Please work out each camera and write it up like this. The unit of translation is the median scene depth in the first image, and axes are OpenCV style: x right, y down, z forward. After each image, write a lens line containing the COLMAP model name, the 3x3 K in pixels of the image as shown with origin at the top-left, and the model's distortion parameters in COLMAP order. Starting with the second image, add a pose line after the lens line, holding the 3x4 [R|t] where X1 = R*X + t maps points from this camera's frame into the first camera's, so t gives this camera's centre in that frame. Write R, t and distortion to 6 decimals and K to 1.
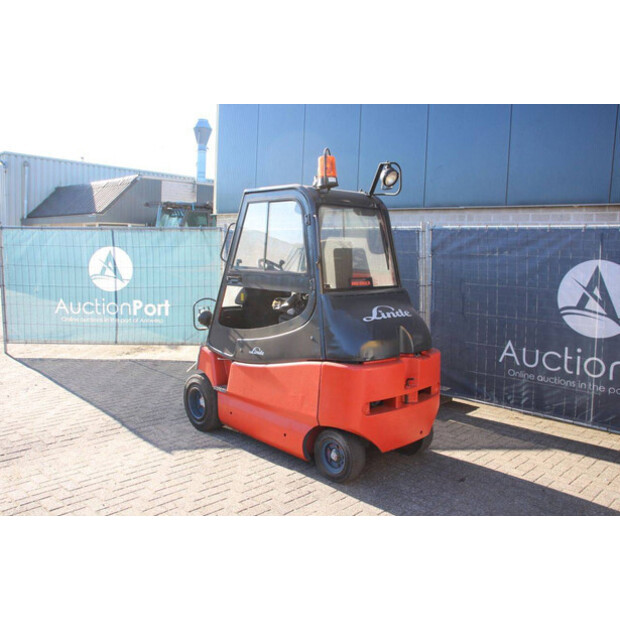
lens RADIAL K [[547.8, 0, 310.3], [0, 547.8, 308.1], [0, 0, 1]] dist [-0.104568, 0.014328]
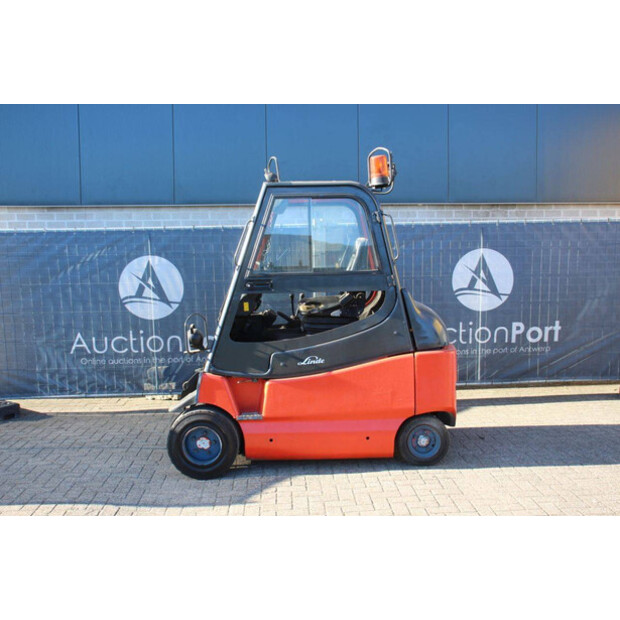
lens RADIAL K [[671.7, 0, 308.1], [0, 671.7, 312.3], [0, 0, 1]] dist [-0.012862, 0.000000]
pose [[0.677455, -0.099942, 0.728743, -0.930577], [0.112777, 0.993125, 0.031360, -0.037760], [-0.726867, 0.060941, 0.684069, 0.236068]]
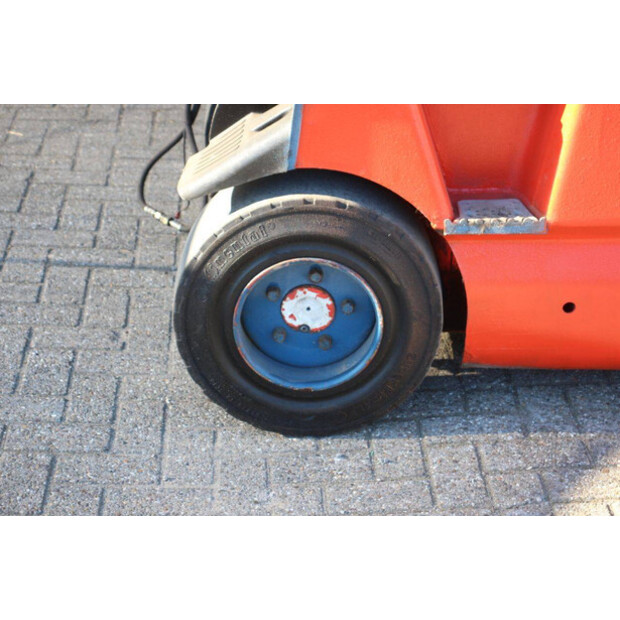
lens RADIAL K [[1479.0, 0, 310.0], [0, 1479.0, 309.0], [0, 0, 1]] dist [0.242963, 0.000000]
pose [[0.682954, -0.349393, 0.641481, -0.666900], [0.091713, 0.912252, 0.399230, -0.068743], [-0.724681, -0.213824, 0.655070, 0.727239]]
